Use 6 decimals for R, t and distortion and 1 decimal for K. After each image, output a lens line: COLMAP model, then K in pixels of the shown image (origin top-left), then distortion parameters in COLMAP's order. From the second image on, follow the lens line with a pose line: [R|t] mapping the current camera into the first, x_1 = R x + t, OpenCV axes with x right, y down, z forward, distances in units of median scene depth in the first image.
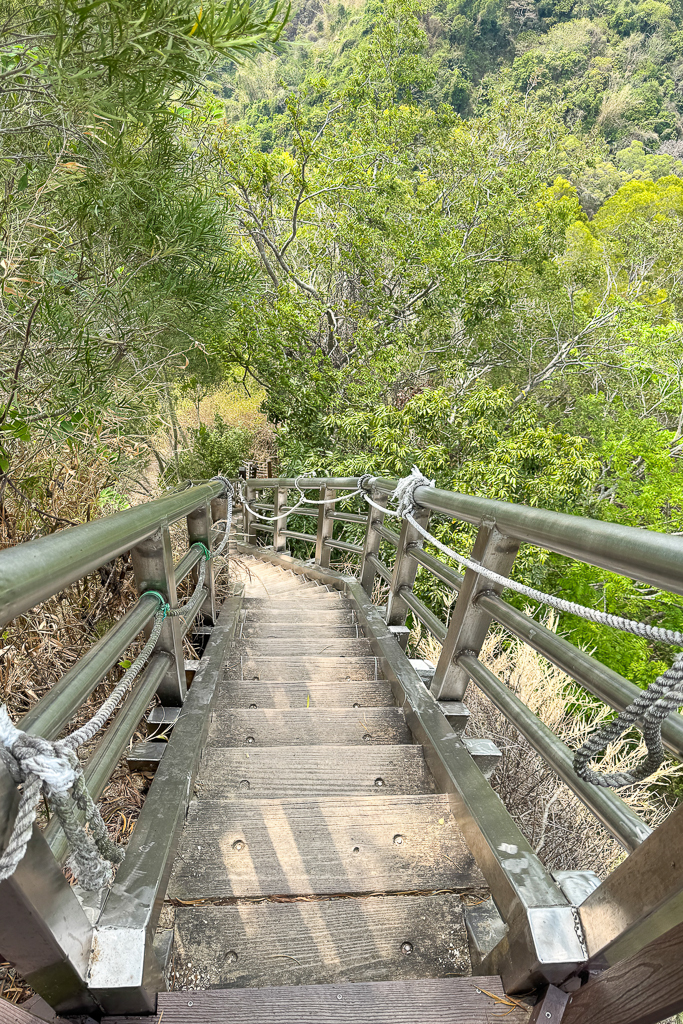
lens RADIAL K [[699.3, 0, 356.0], [0, 699.3, 513.3], [0, 0, 1]] dist [-0.008249, -0.006182]
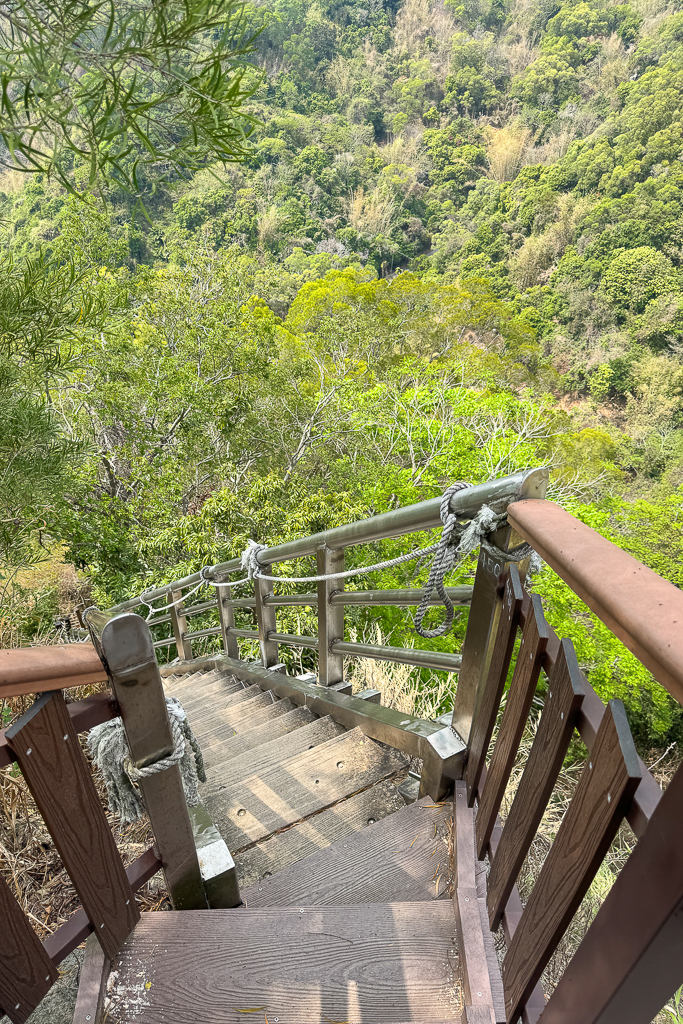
lens RADIAL K [[677.6, 0, 341.5], [0, 677.6, 512.0], [0, 0, 1]] dist [0.001546, -0.112602]
pose [[0.901719, -0.311075, 0.300226, -0.040212], [0.350104, 0.932849, -0.084966, 0.017041], [-0.253635, 0.181726, 0.950076, -0.094469]]
